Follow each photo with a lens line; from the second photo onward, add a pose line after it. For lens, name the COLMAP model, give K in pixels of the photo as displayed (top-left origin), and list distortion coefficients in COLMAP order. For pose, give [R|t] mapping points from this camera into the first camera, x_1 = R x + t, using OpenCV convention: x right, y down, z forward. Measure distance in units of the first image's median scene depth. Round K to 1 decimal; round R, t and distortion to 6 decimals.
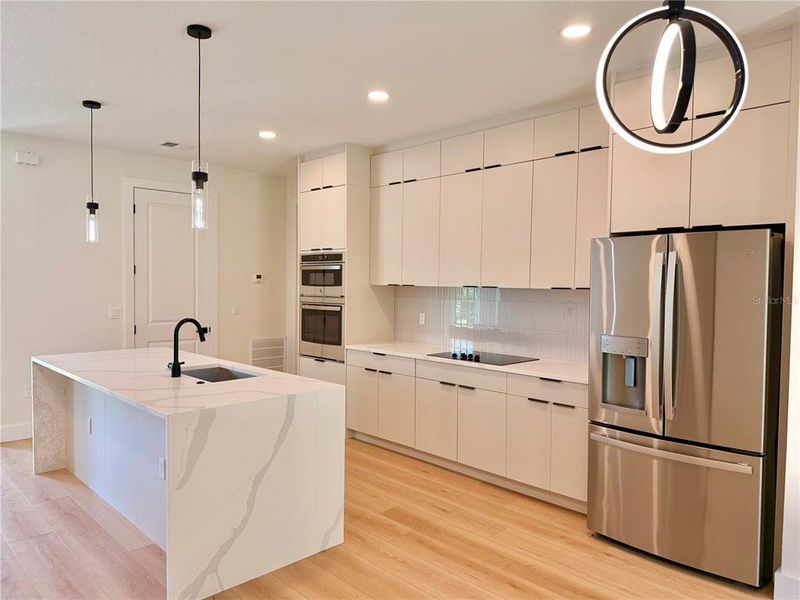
lens RADIAL K [[566.3, 0, 400.2], [0, 566.3, 305.4], [0, 0, 1]] dist [0.018949, -0.013726]
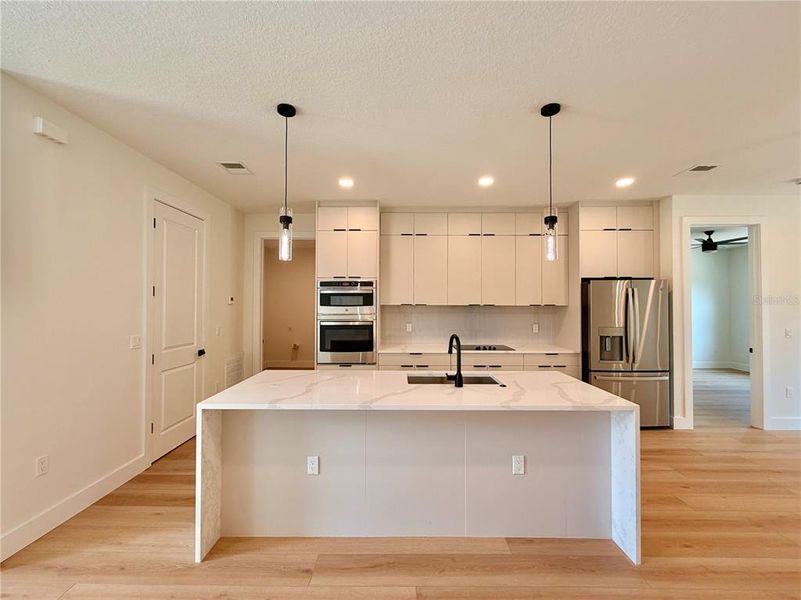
lens RADIAL K [[343.7, 0, 397.7], [0, 343.7, 300.1], [0, 0, 1]] dist [0.000802, -0.000153]
pose [[0.704103, -0.000509, 0.710098, -0.625811], [0.035479, 0.998776, -0.034463, -0.017952], [-0.709211, 0.049459, 0.703259, 0.387536]]
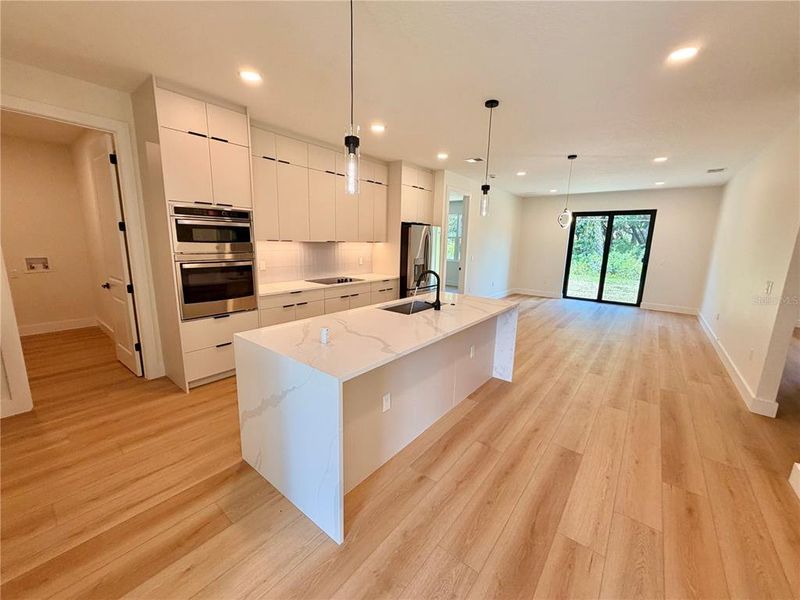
lens RADIAL K [[324.3, 0, 400.2], [0, 324.3, 299.5], [0, 0, 1]] dist [-0.003296, -0.000071]
pose [[-0.136190, -0.194863, 0.971329, -0.776089], [0.014809, 0.979955, 0.198670, -0.045848], [-0.990572, 0.041442, -0.130574, 0.782449]]
